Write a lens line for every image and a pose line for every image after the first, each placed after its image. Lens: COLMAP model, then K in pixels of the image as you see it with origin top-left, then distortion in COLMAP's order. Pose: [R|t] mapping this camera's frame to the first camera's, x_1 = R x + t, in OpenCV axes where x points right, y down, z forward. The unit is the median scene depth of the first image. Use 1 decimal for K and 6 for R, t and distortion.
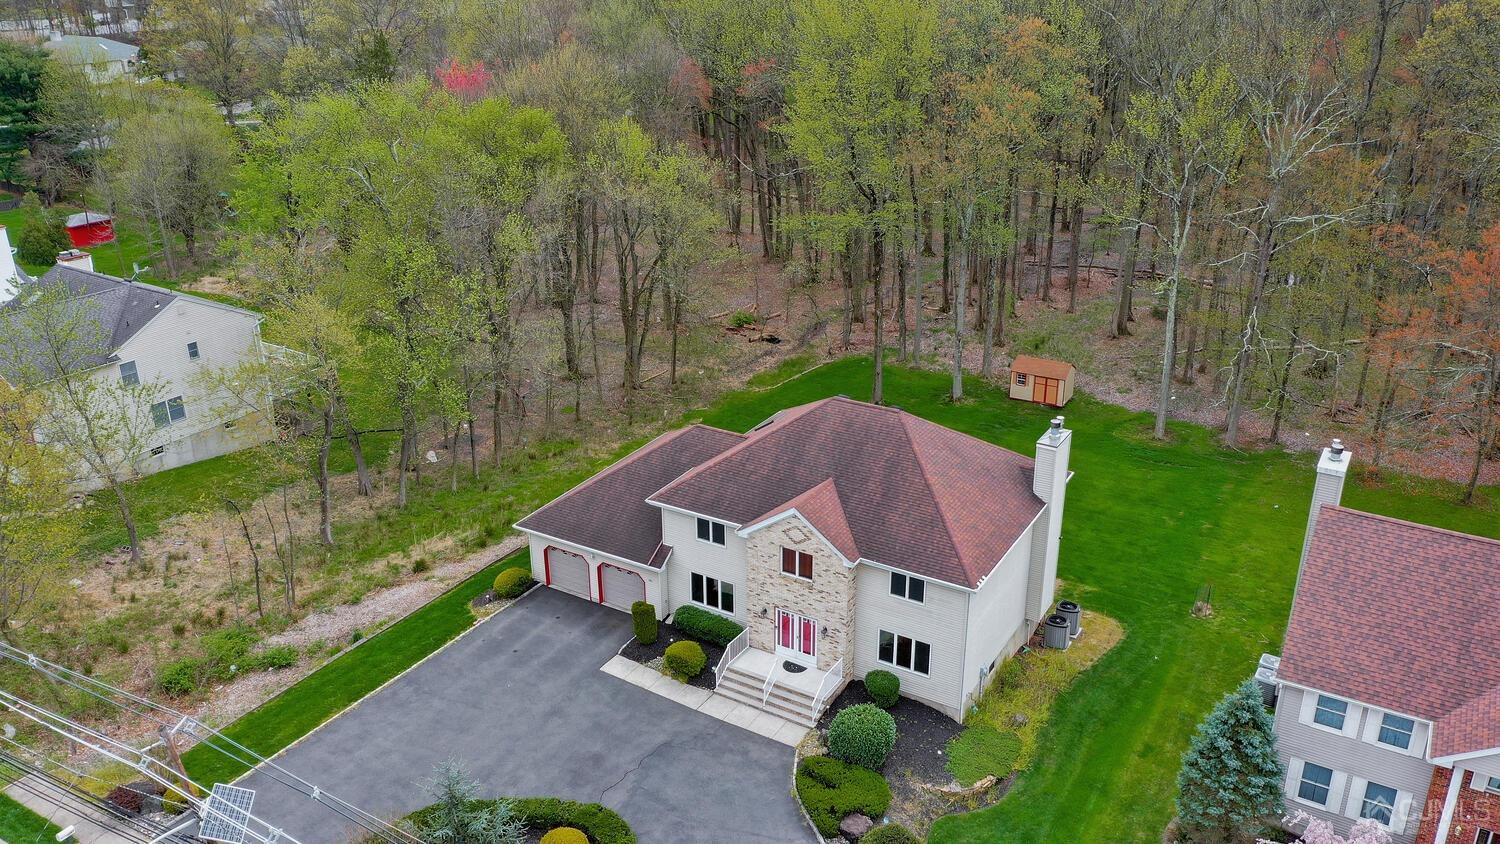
lens RADIAL K [[1125.6, 0, 790.4], [0, 1125.6, 368.6], [0, 0, 1]] dist [0.007979, 0.001870]
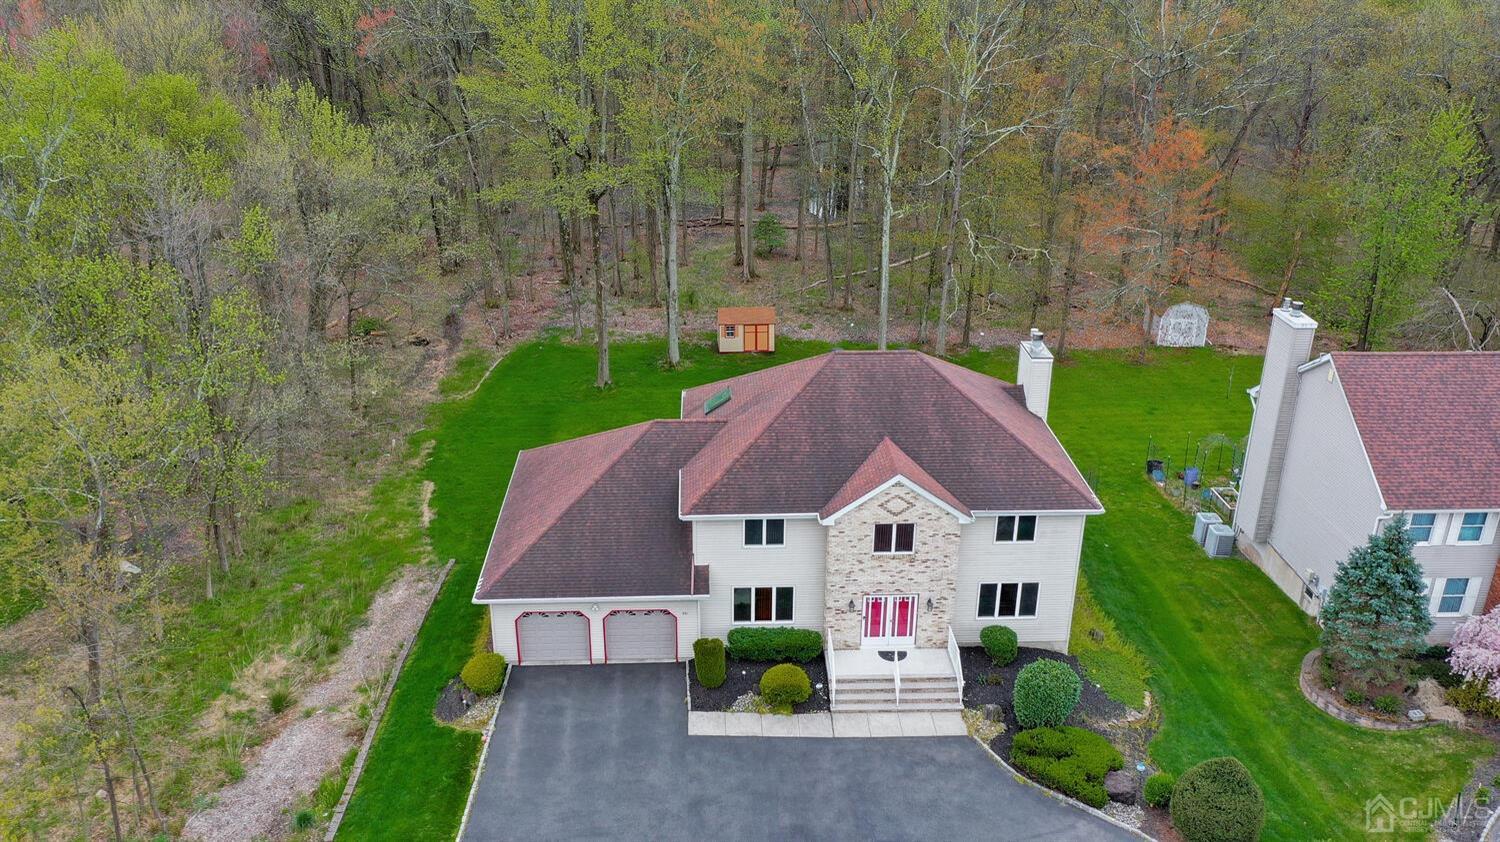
lens RADIAL K [[1124.1, 0, 700.9], [0, 1124.1, 368.0], [0, 0, 1]] dist [0.007928, -0.000928]
pose [[0.854866, -0.184515, 0.484932, -0.507449], [0.179791, 0.982068, 0.056728, -0.032793], [-0.486703, 0.038691, 0.872710, 0.292364]]
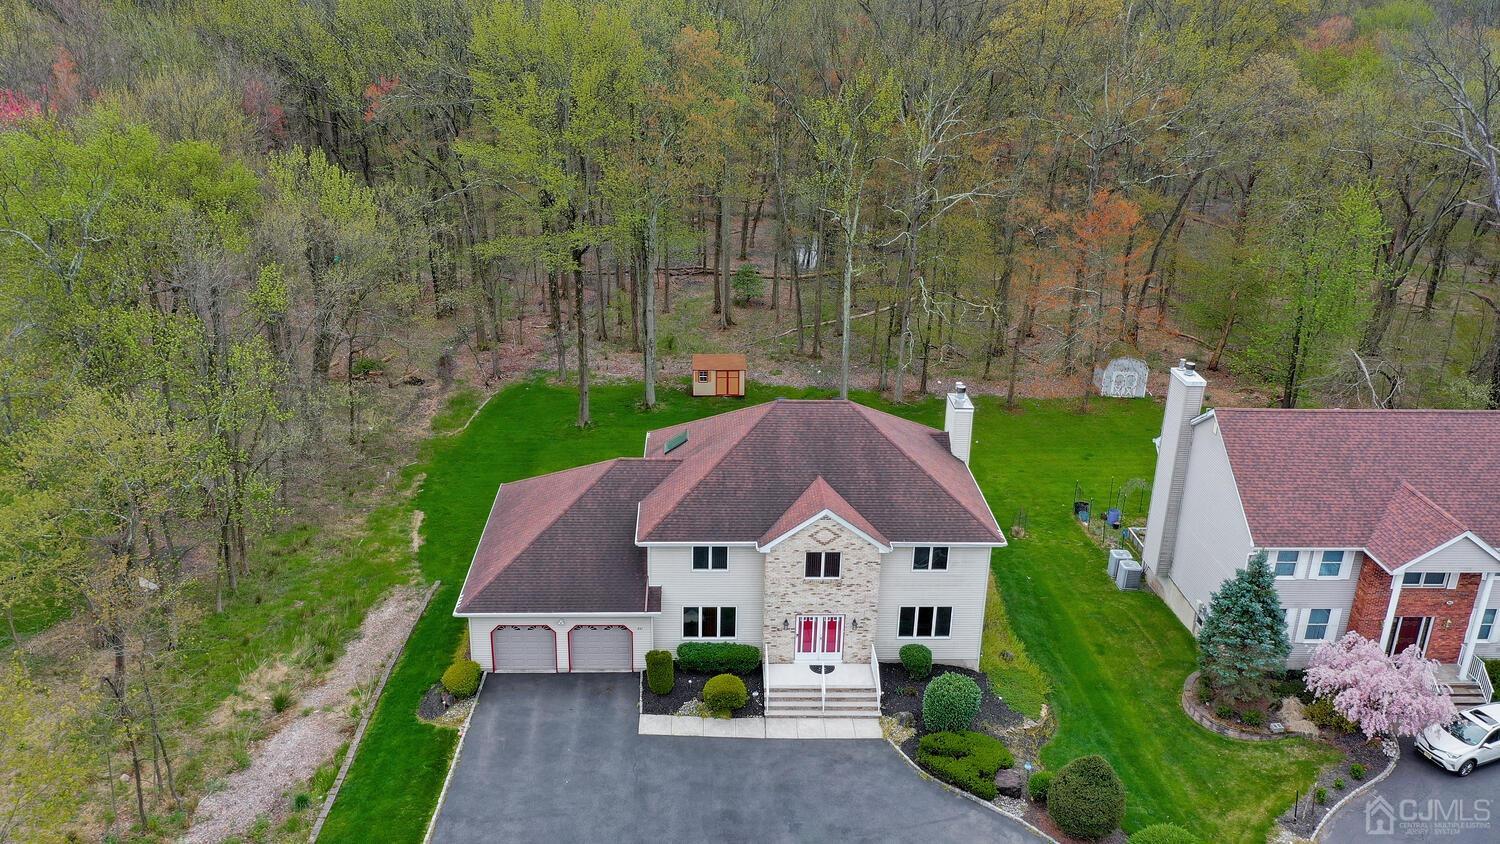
lens RADIAL K [[1124.1, 0, 700.9], [0, 1124.1, 369.0], [0, 0, 1]] dist [0.007928, -0.000928]
pose [[0.856409, -0.154700, 0.492576, -0.537761], [0.163845, 0.986173, 0.024855, -0.040794], [-0.489610, 0.059420, 0.869914, 0.163147]]
